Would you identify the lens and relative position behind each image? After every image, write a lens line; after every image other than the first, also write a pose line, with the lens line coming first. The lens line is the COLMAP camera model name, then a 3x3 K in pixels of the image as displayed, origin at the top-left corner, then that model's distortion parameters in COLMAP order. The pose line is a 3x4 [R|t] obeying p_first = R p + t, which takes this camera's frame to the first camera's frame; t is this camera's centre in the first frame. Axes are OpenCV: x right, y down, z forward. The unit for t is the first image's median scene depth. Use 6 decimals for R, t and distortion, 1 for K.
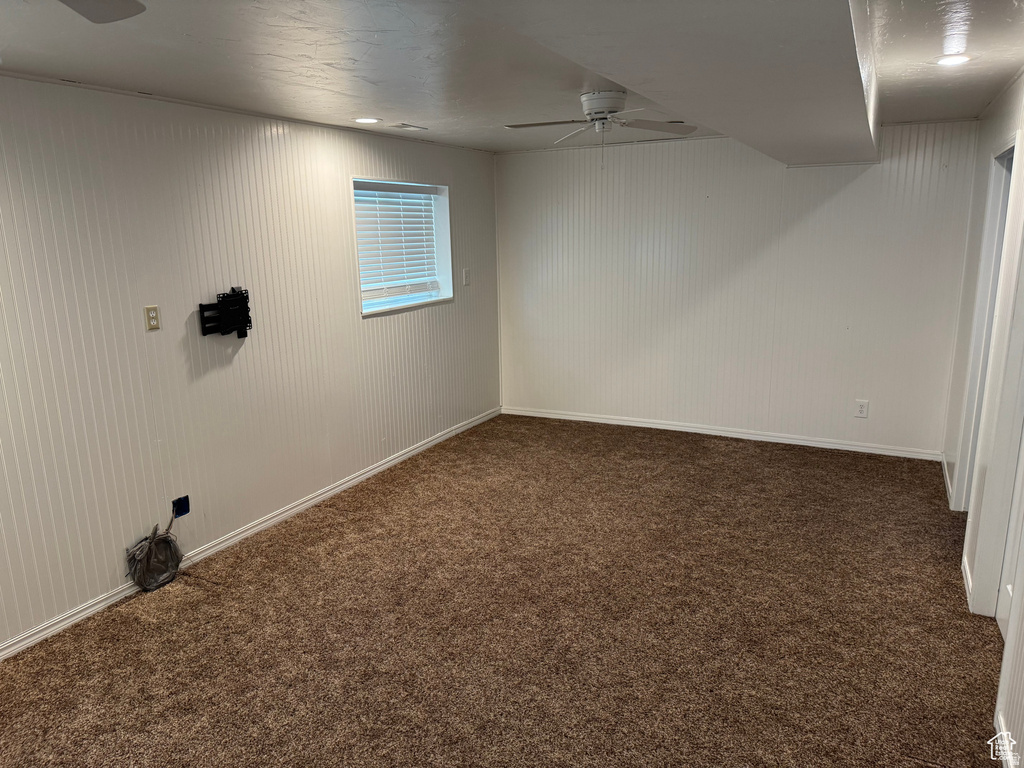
lens RADIAL K [[716.9, 0, 508.5], [0, 716.9, 384.8], [0, 0, 1]] dist [0.072036, -0.080283]
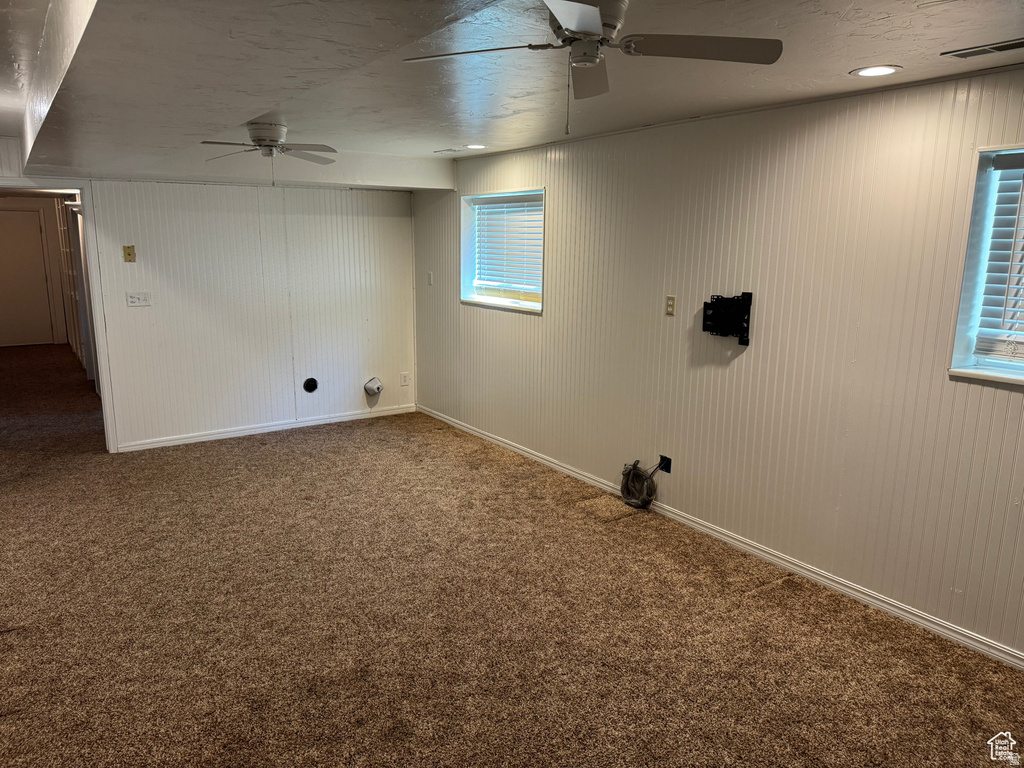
lens RADIAL K [[716.9, 0, 508.5], [0, 716.9, 384.8], [0, 0, 1]] dist [0.072036, -0.080283]
pose [[-0.484117, 0.192427, -0.853582, 0.669171], [-0.181305, 0.932288, 0.312999, -0.281309], [0.856013, 0.306287, -0.416449, 1.236601]]
